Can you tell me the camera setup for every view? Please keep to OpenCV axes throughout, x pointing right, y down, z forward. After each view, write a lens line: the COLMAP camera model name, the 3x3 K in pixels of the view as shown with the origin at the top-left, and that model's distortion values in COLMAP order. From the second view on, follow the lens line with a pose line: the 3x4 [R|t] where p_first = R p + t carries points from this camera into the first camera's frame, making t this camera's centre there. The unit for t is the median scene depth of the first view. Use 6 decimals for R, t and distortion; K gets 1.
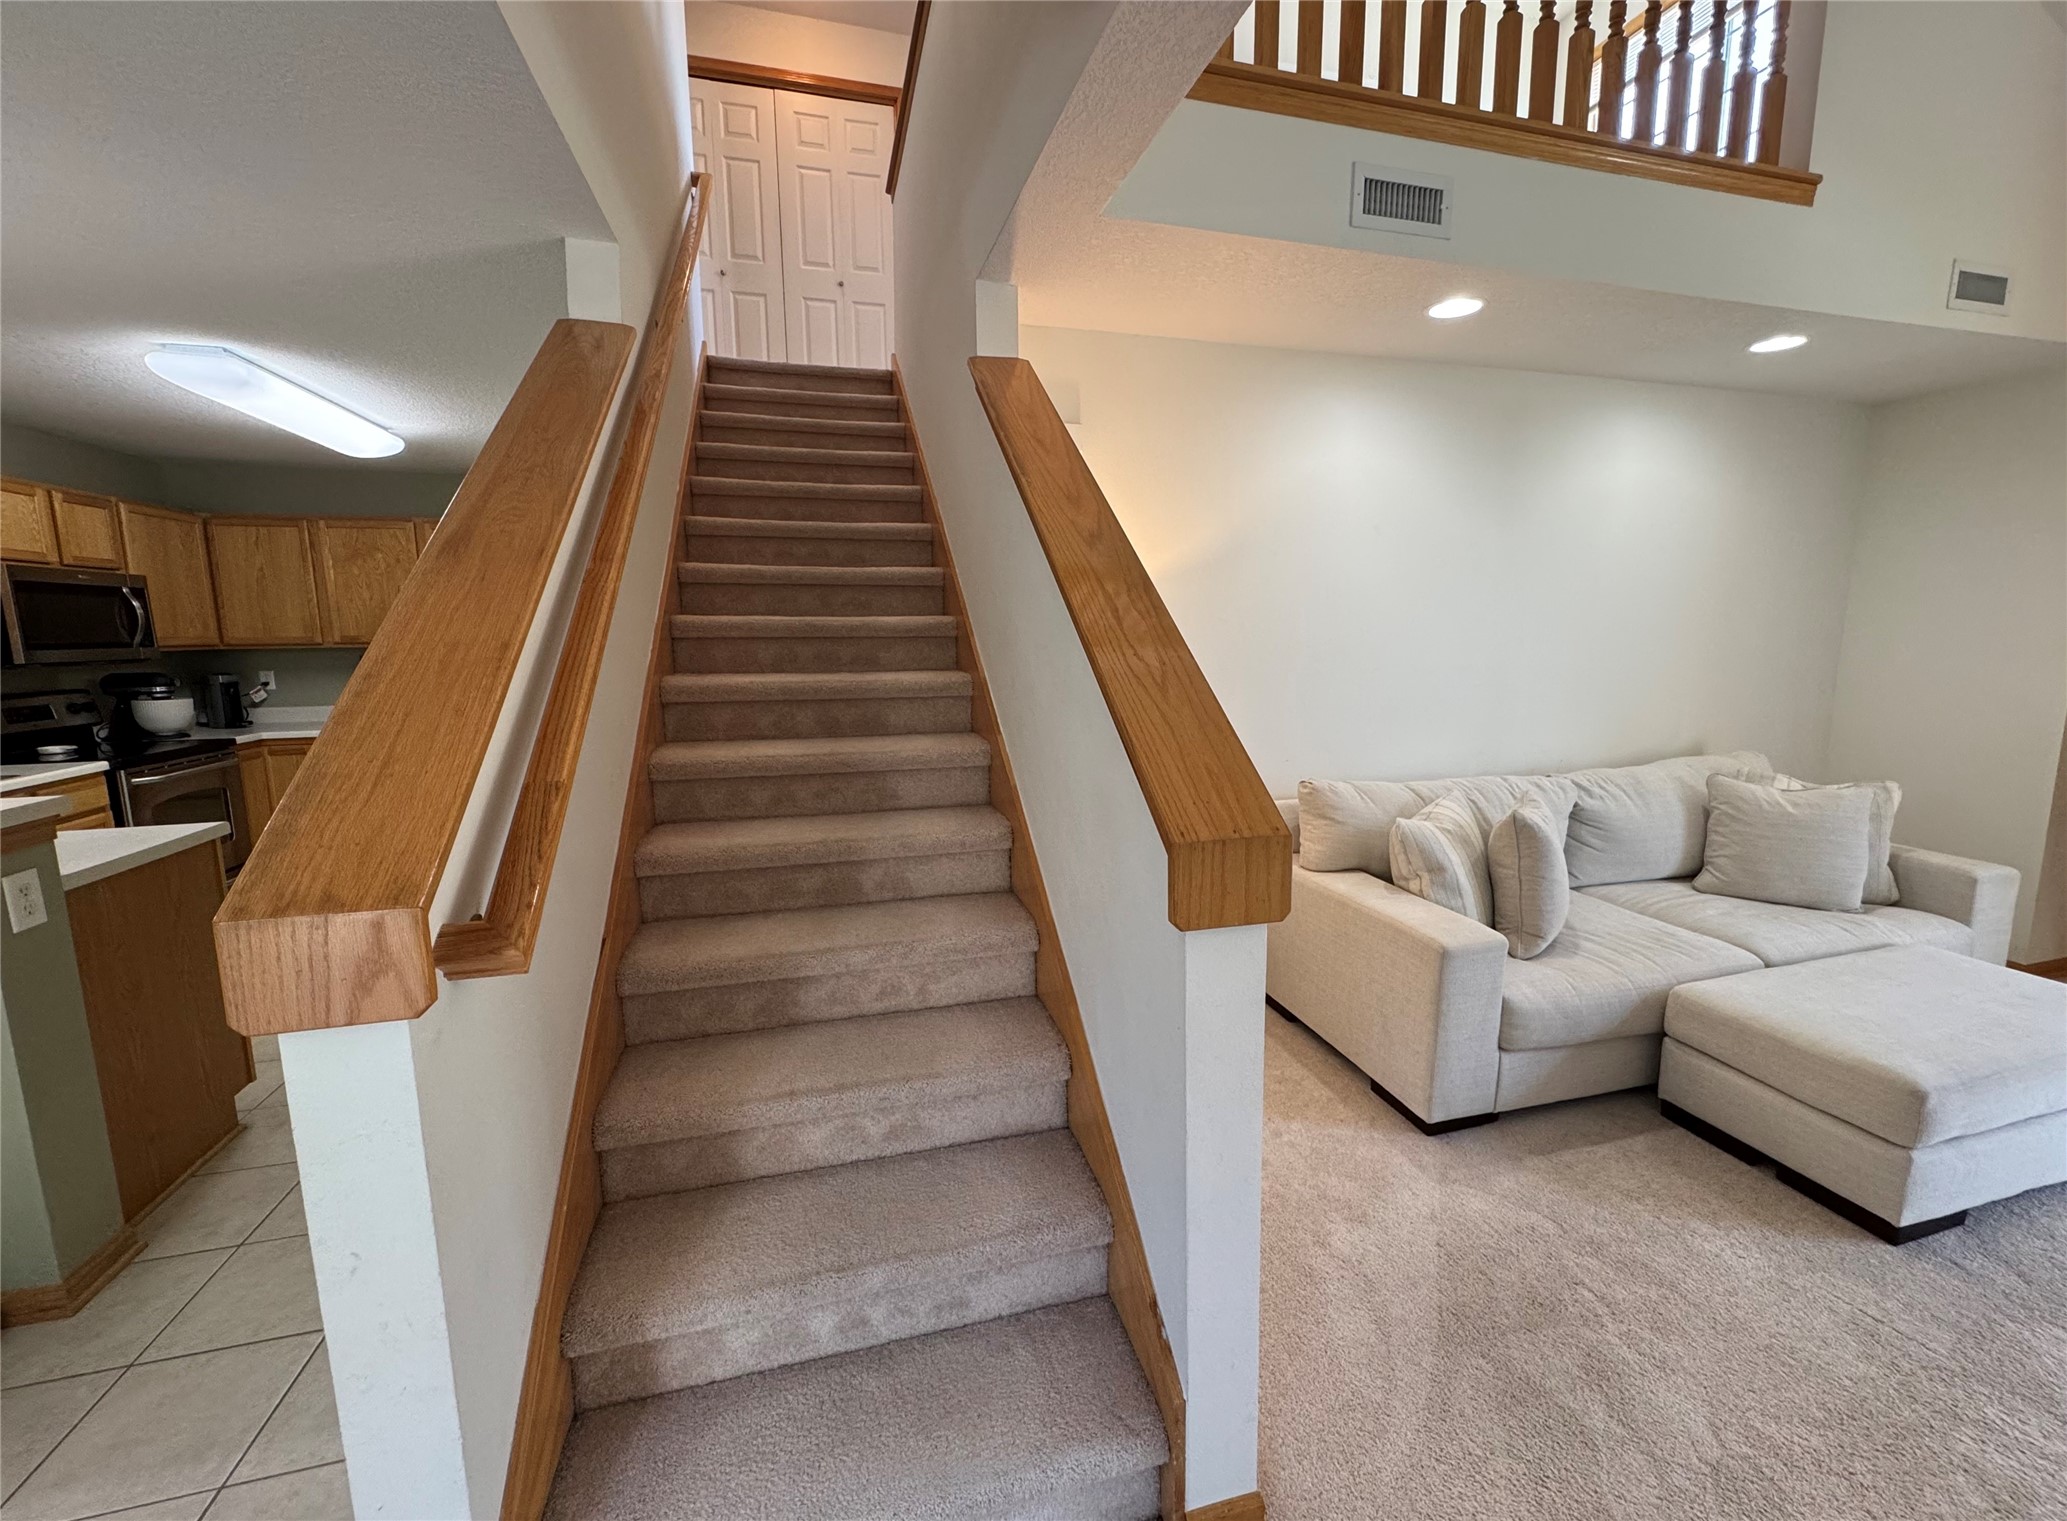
lens RADIAL K [[822.5, 0, 1040.4], [0, 822.5, 744.5], [0, 0, 1]] dist [-0.000442, -0.001319]
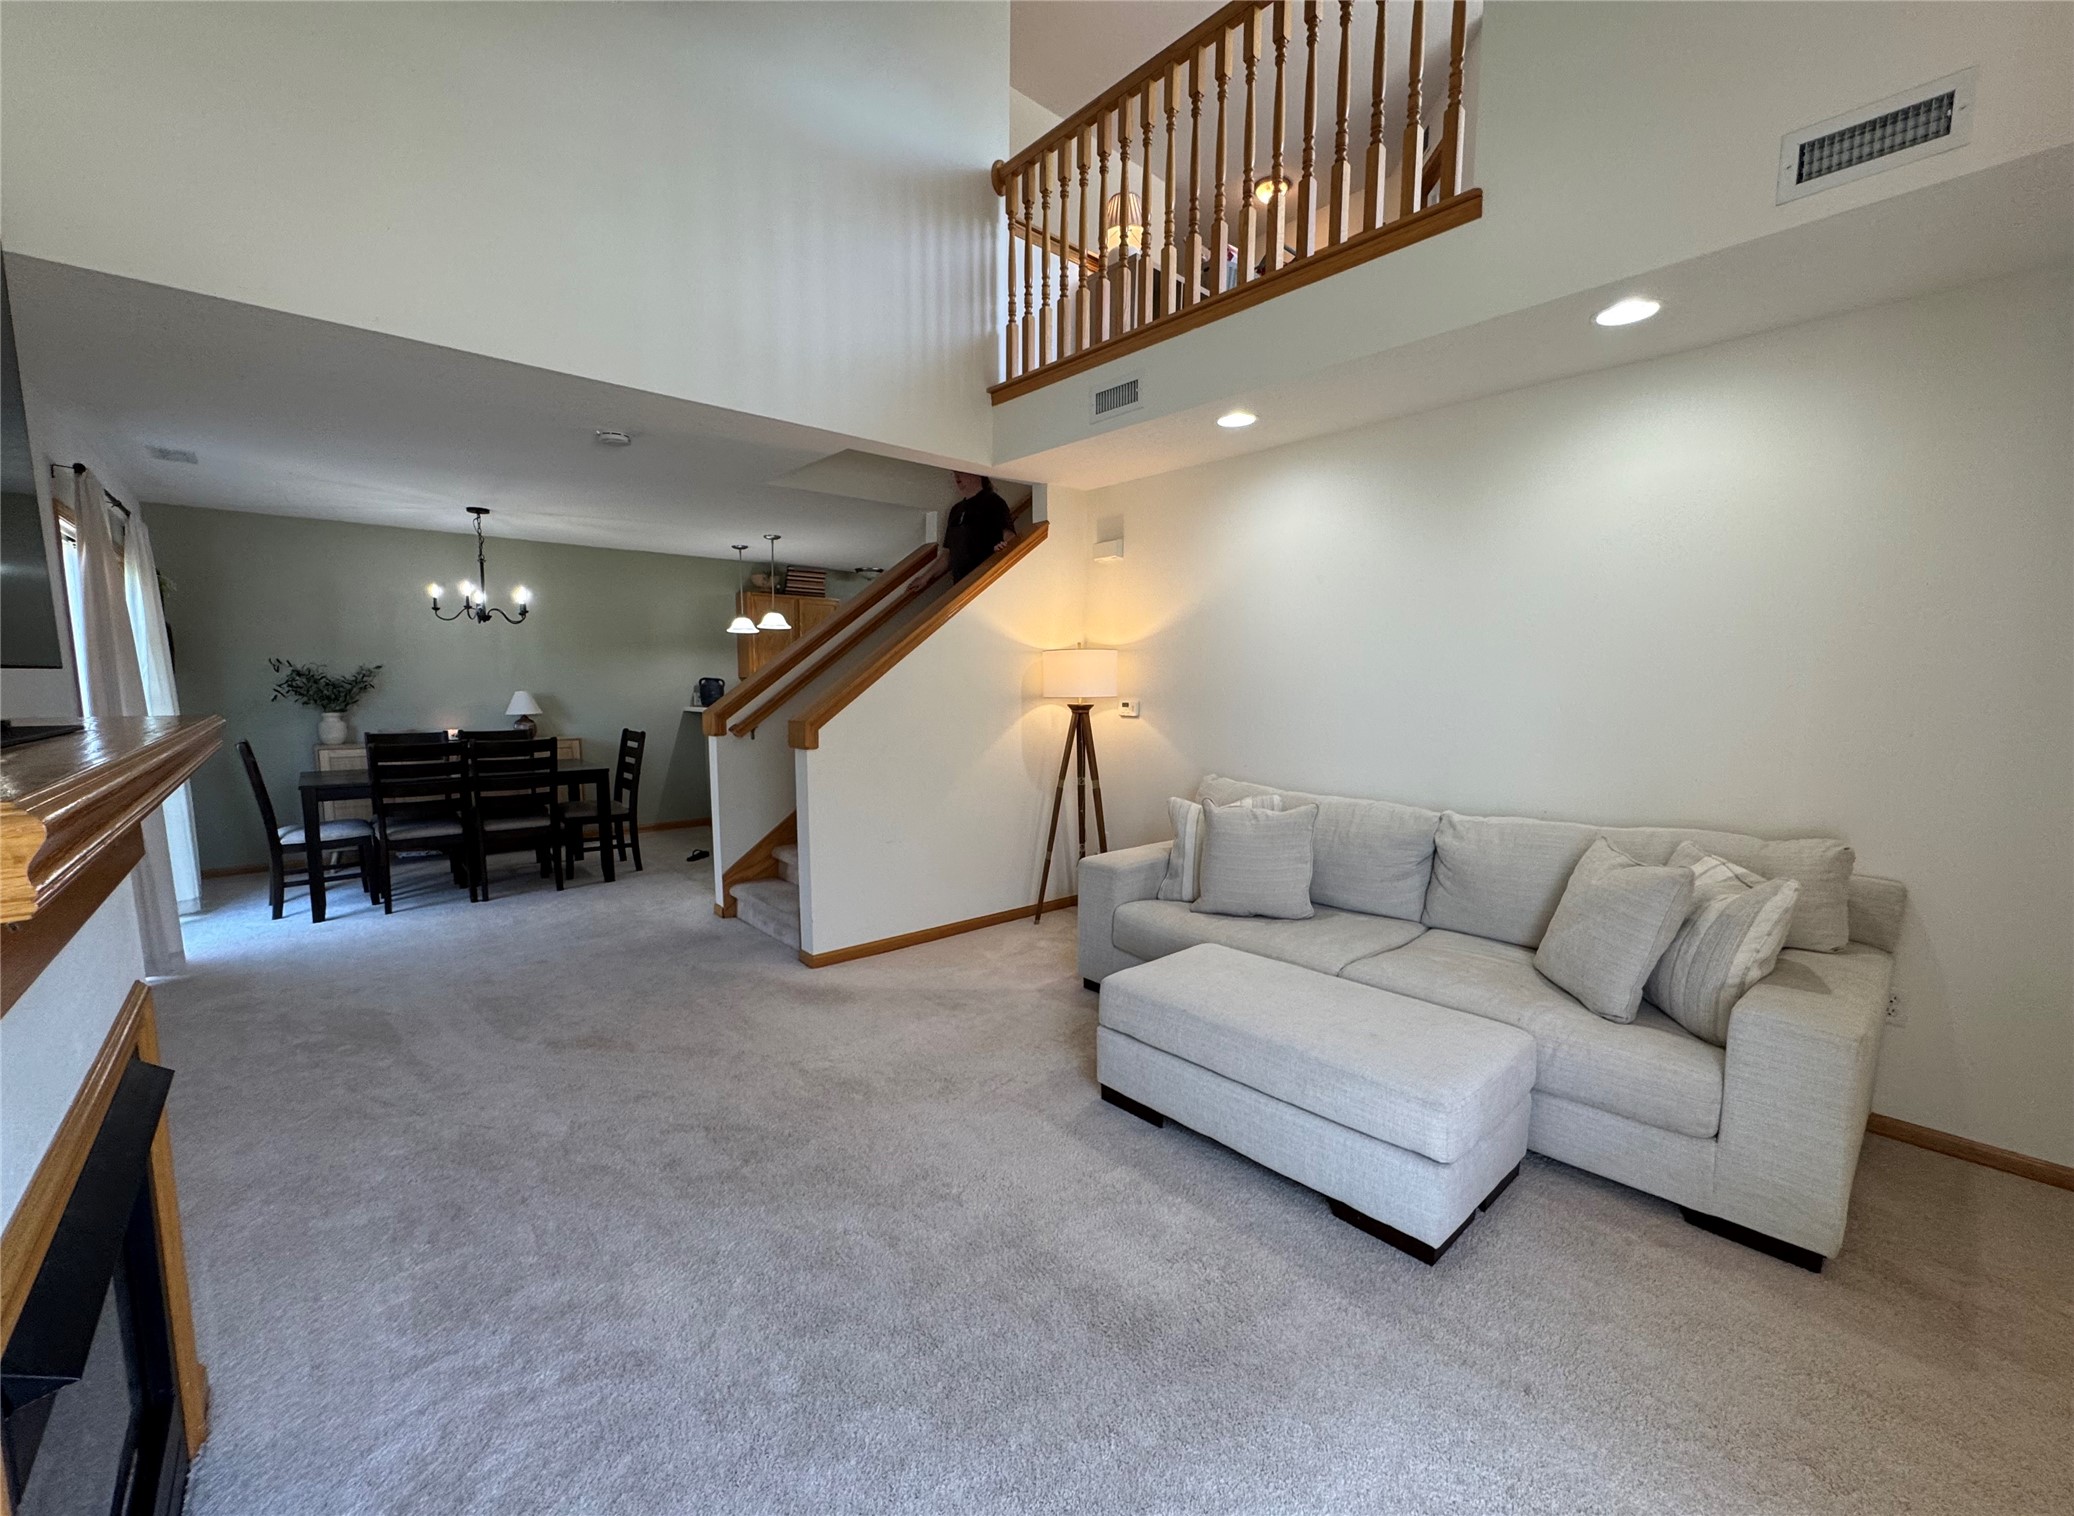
lens RADIAL K [[825.3, 0, 1044.1], [0, 825.3, 774.0], [0, 0, 1]] dist [-0.000442, -0.001319]
pose [[0.444309, 0.113337, -0.888675, 1.608127], [-0.136282, 0.988971, 0.057992, -0.006309], [0.885447, 0.095344, 0.454855, 0.179343]]
